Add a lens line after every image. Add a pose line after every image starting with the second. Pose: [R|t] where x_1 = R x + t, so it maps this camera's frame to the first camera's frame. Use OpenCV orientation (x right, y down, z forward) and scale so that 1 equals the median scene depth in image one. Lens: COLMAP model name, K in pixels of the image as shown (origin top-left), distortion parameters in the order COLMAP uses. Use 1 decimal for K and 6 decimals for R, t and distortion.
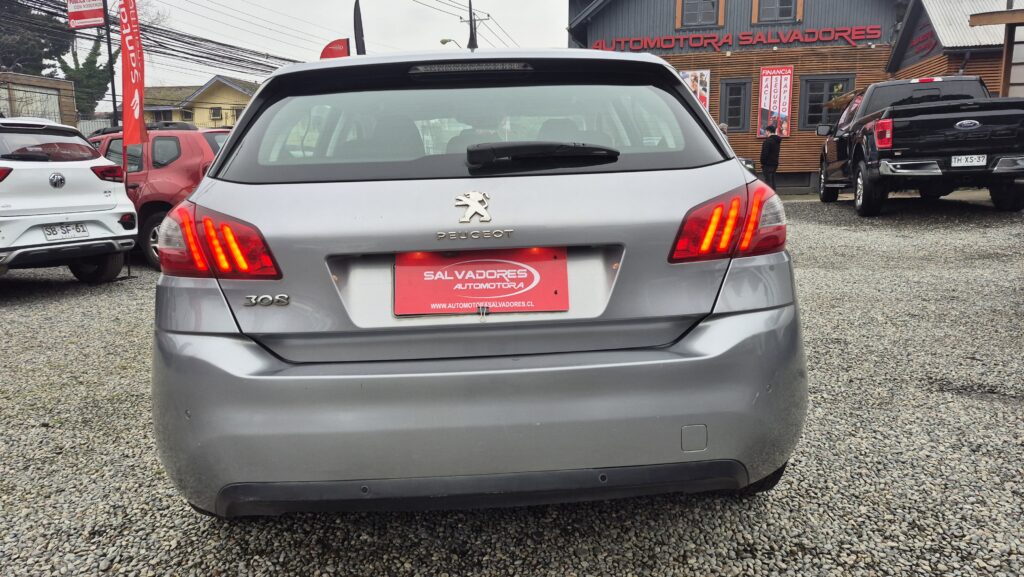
lens RADIAL K [[716.8, 0, 520.1], [0, 716.8, 290.3], [0, 0, 1]] dist [0.079293, -0.097748]
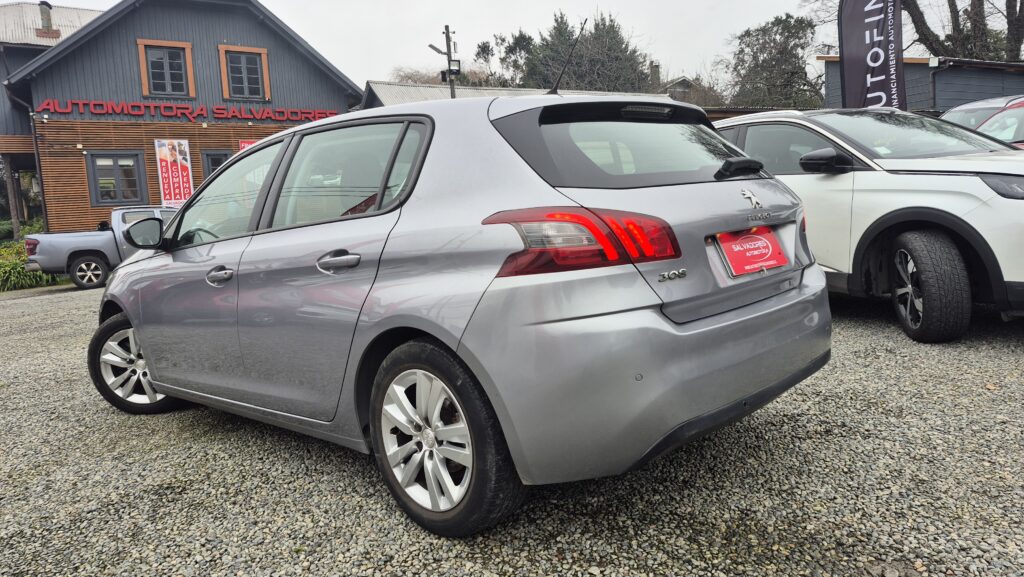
lens RADIAL K [[714.1, 0, 517.9], [0, 714.1, 281.3], [0, 0, 1]] dist [0.111211, -0.165655]
pose [[0.708244, -0.090419, 0.700154, -0.127452], [0.169694, 0.984491, -0.044516, 0.003099], [-0.685270, 0.150340, 0.712603, 0.024402]]
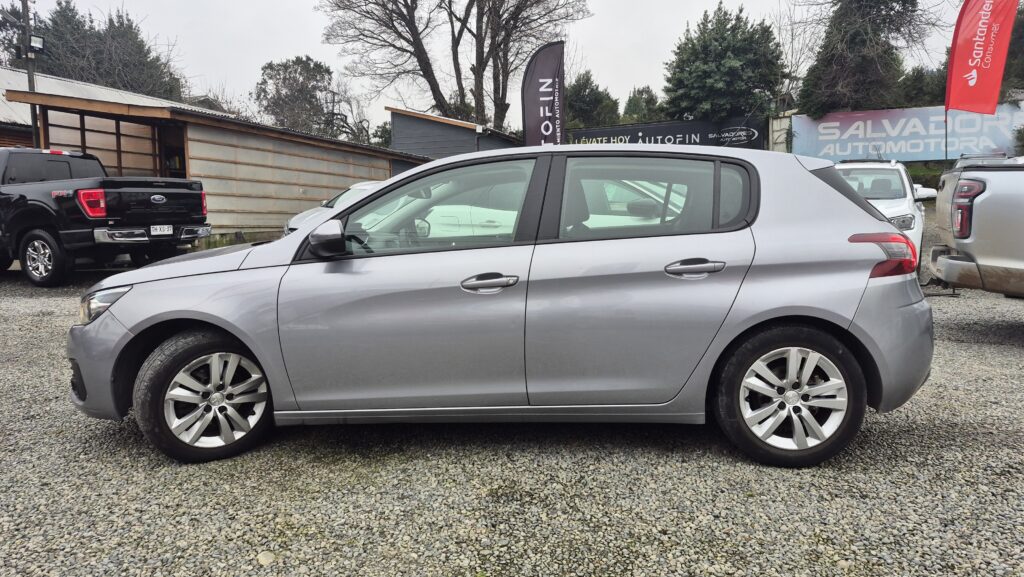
lens RADIAL K [[688.5, 0, 531.2], [0, 688.5, 285.6], [0, 0, 1]] dist [0.134177, -0.139137]
pose [[0.066184, -0.067945, 0.995491, -0.215968], [0.176996, 0.982657, 0.055302, -0.022853], [-0.981984, 0.172537, 0.077062, 0.162908]]
